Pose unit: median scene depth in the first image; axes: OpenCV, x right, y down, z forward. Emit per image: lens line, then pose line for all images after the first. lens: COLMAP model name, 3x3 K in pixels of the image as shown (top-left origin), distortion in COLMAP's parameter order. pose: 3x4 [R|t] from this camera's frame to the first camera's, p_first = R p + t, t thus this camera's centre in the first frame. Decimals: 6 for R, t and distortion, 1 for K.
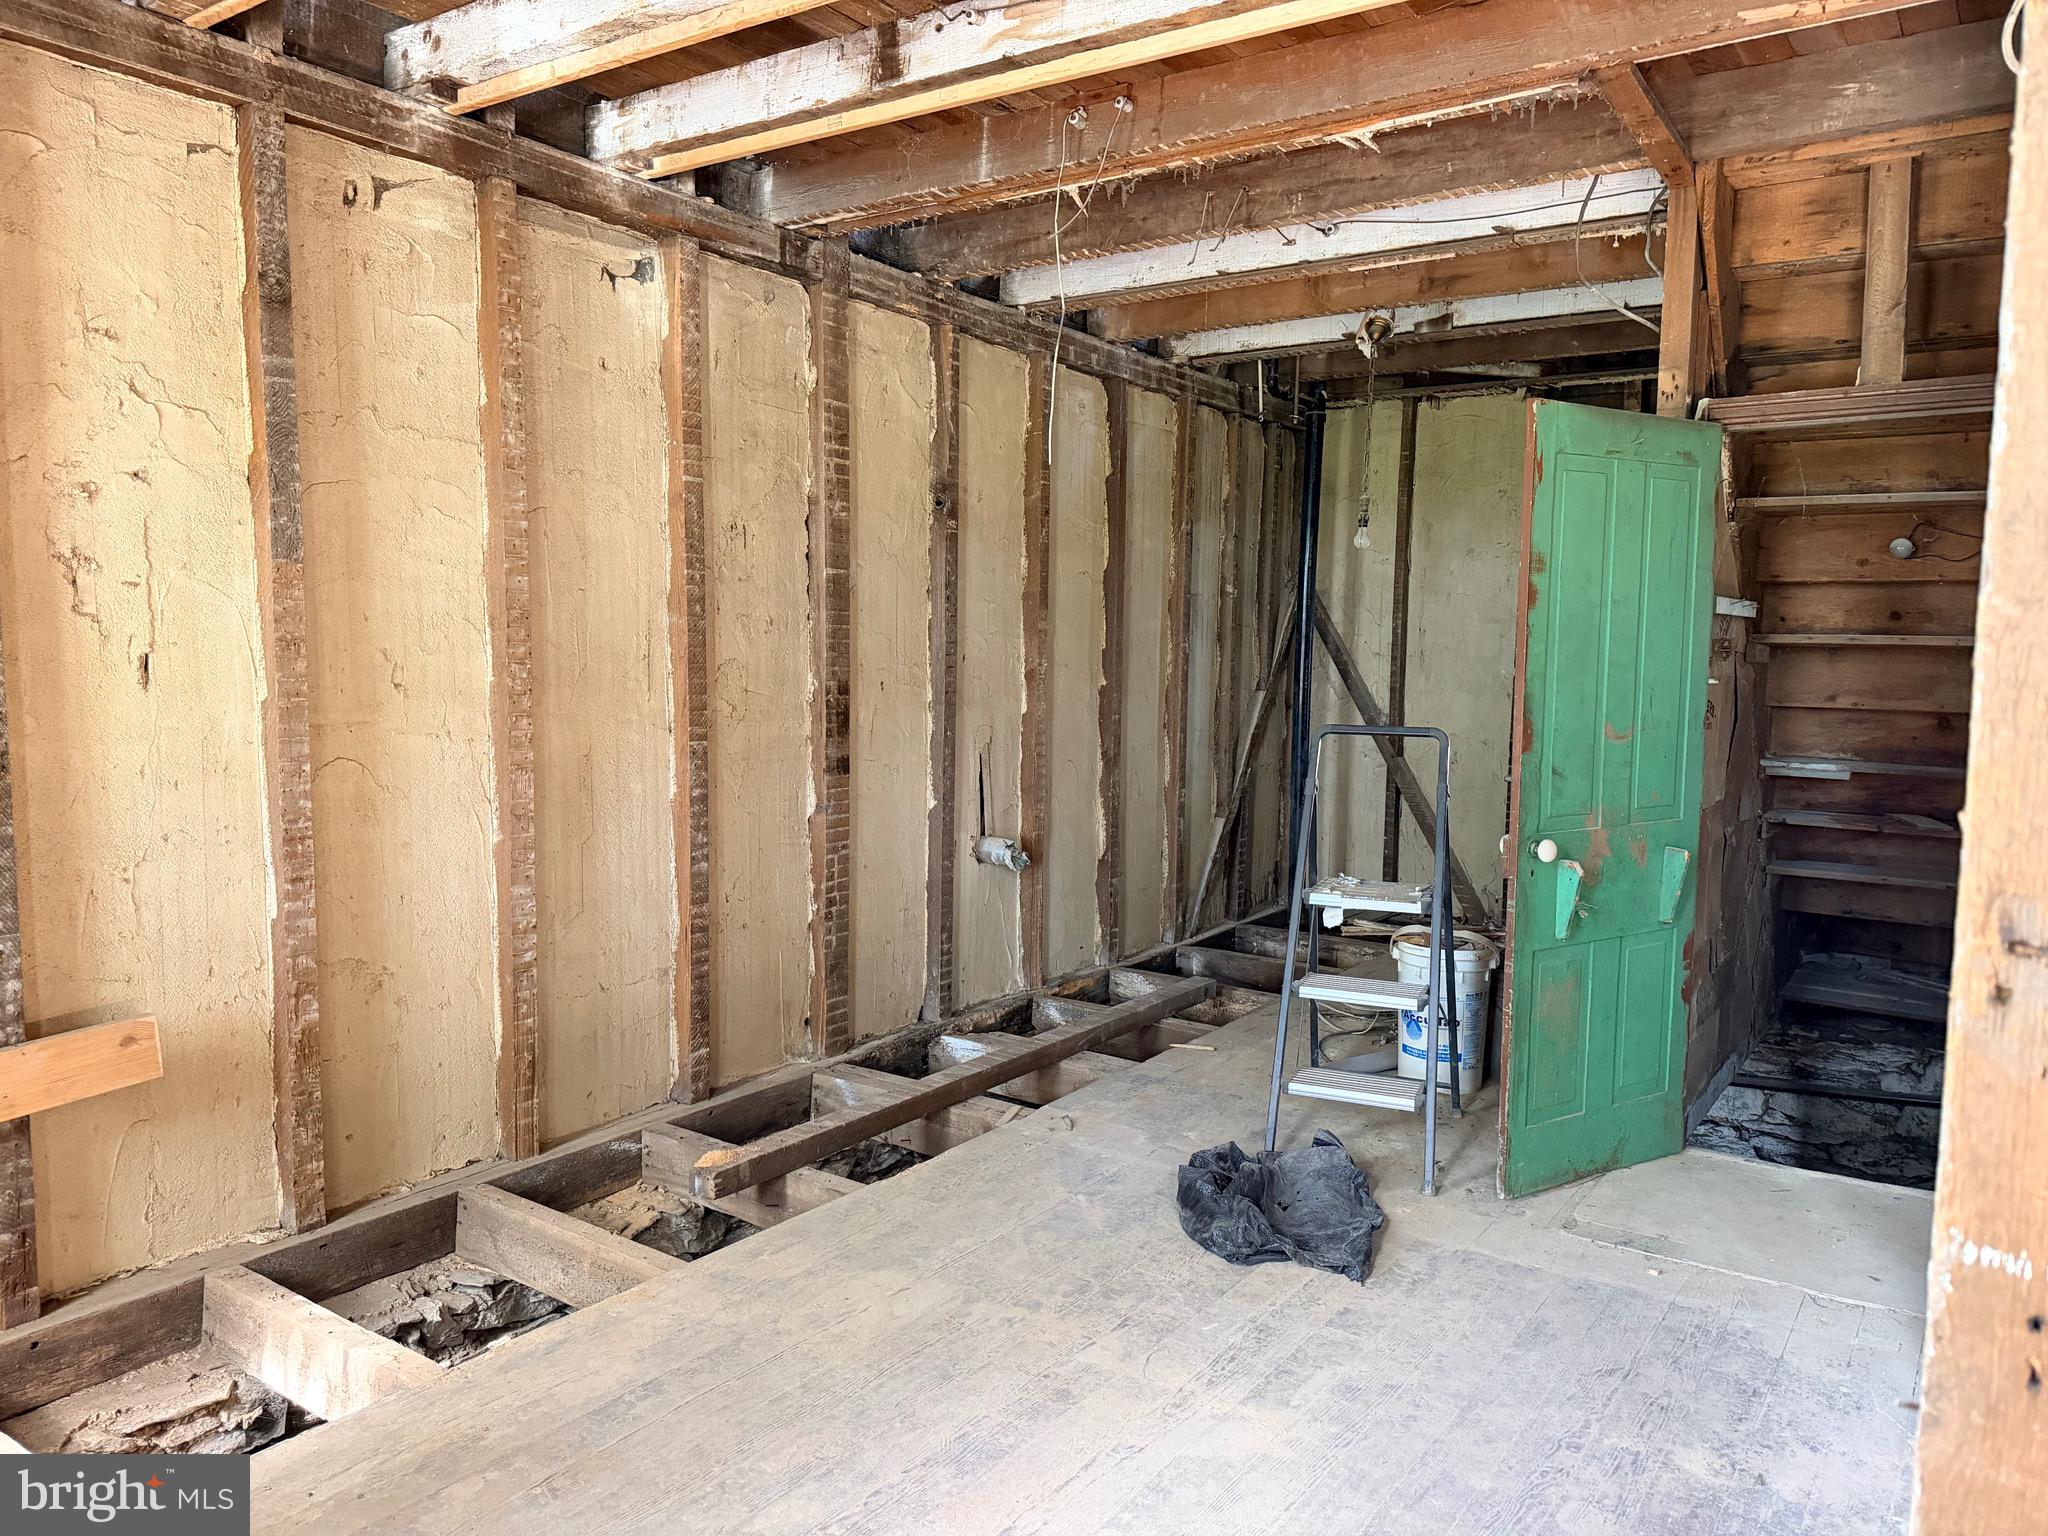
lens RADIAL K [[1450.3, 0, 1011.5], [0, 1450.3, 761.8], [0, 0, 1]] dist [0.064211, -0.071355]
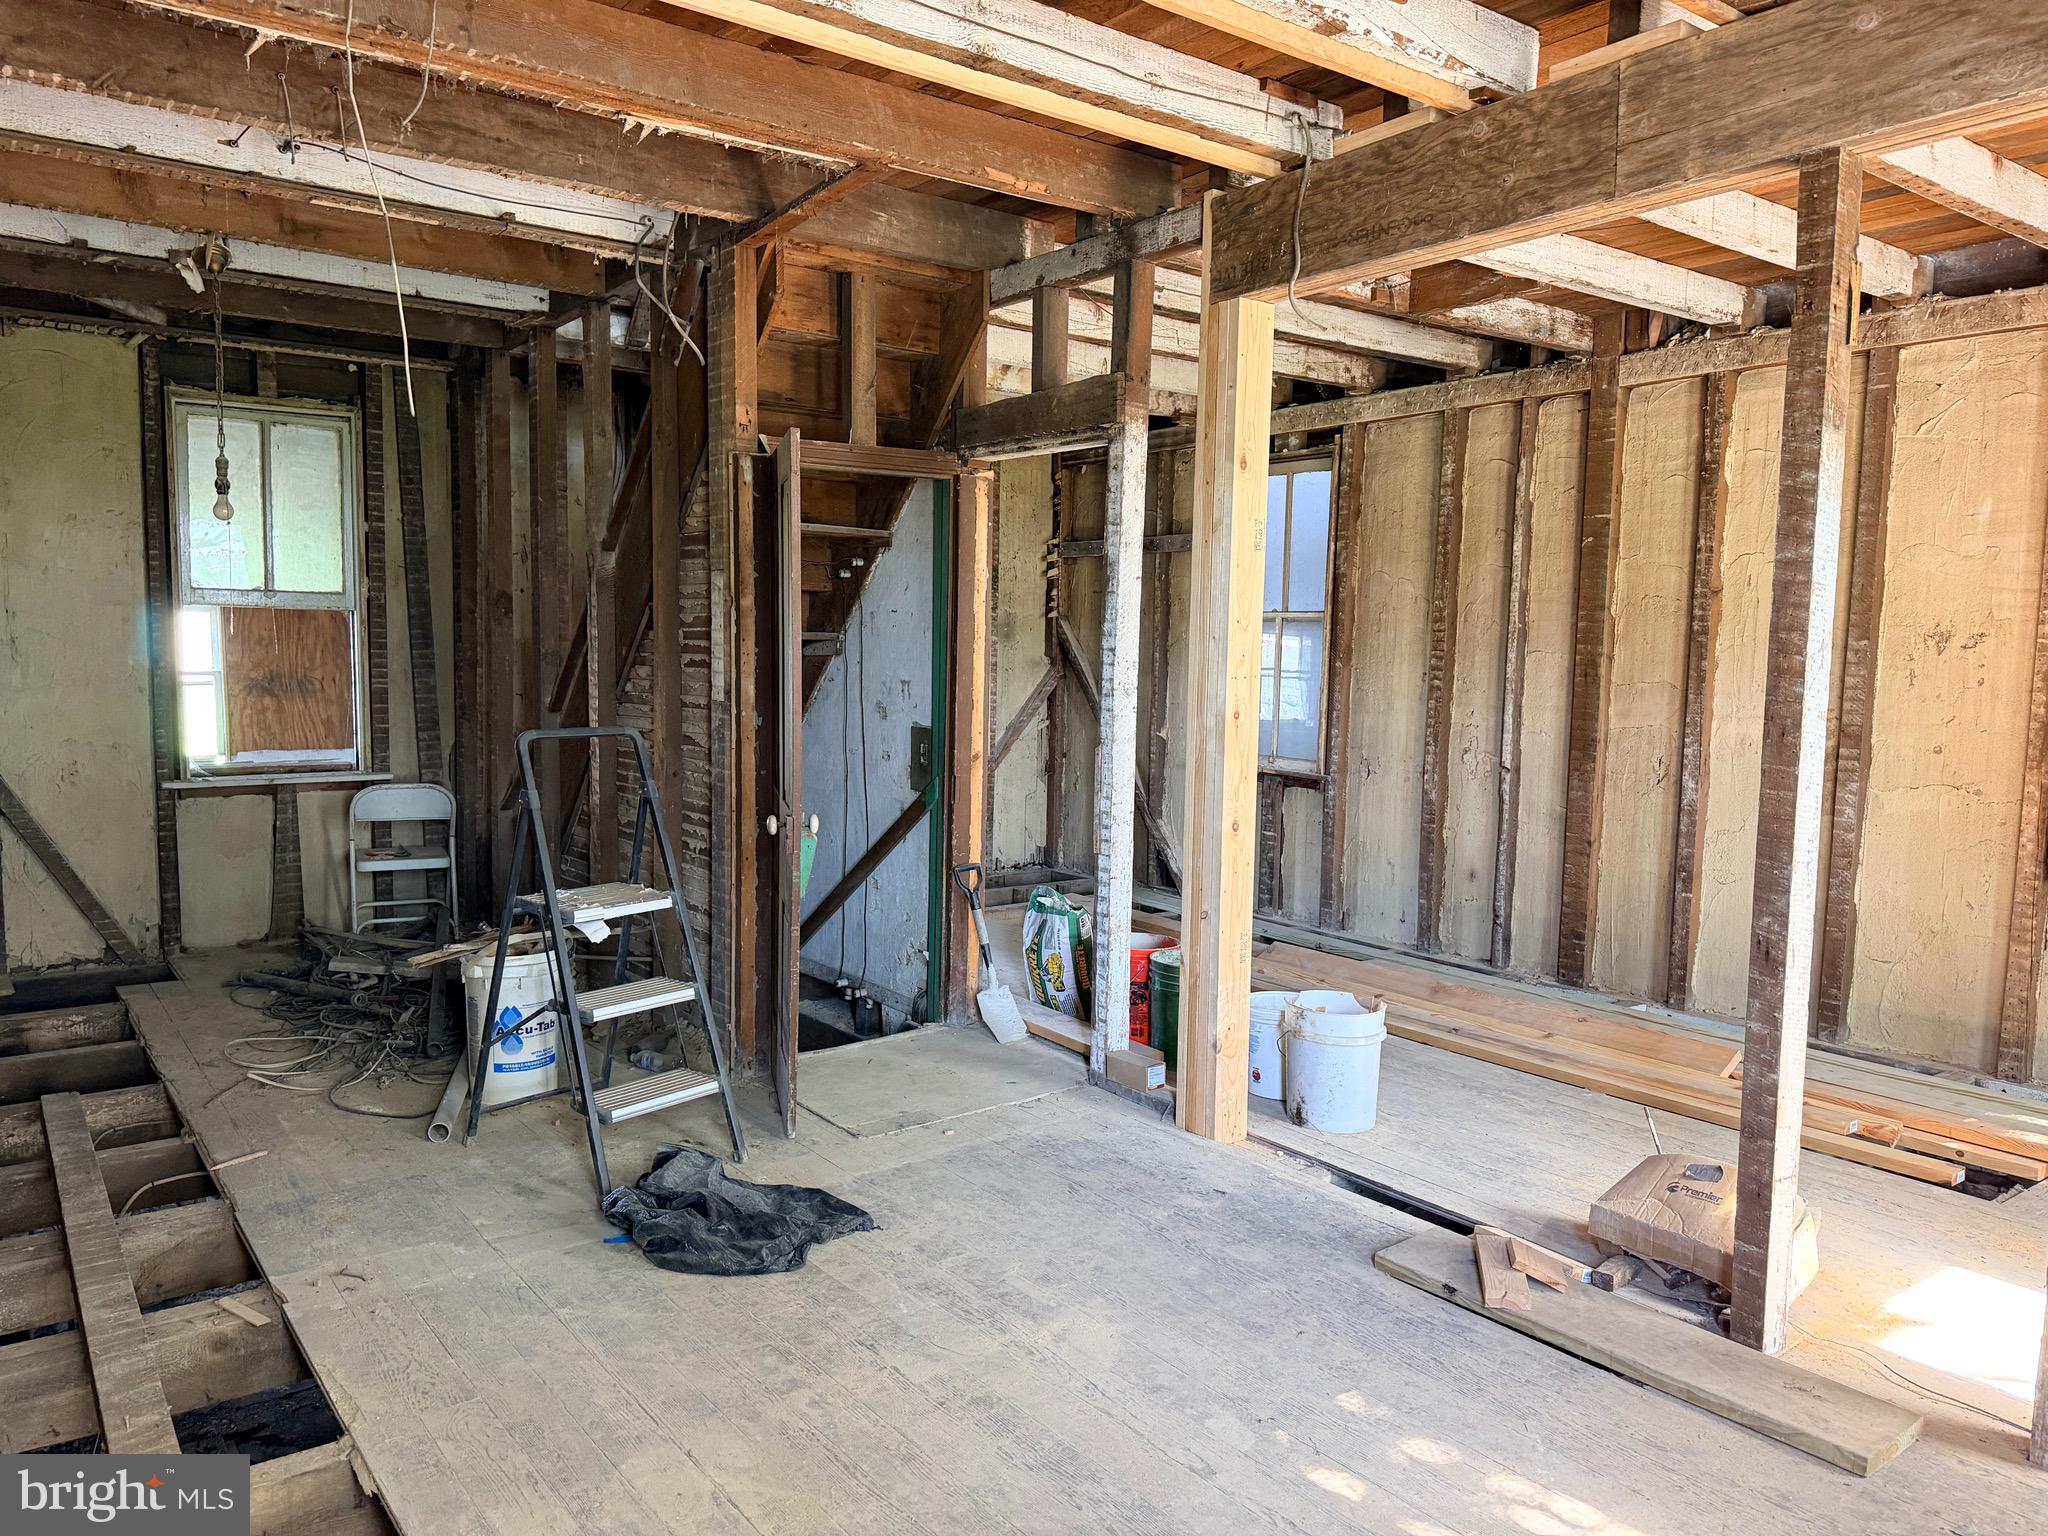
lens RADIAL K [[1450.3, 0, 1025.0], [0, 1450.3, 774.7], [0, 0, 1]] dist [0.064211, -0.071355]
pose [[0.306456, -0.104973, 0.946079, -0.710489], [0.074870, 0.993480, 0.085981, -0.069300], [-0.948936, 0.044483, 0.312317, 0.518165]]
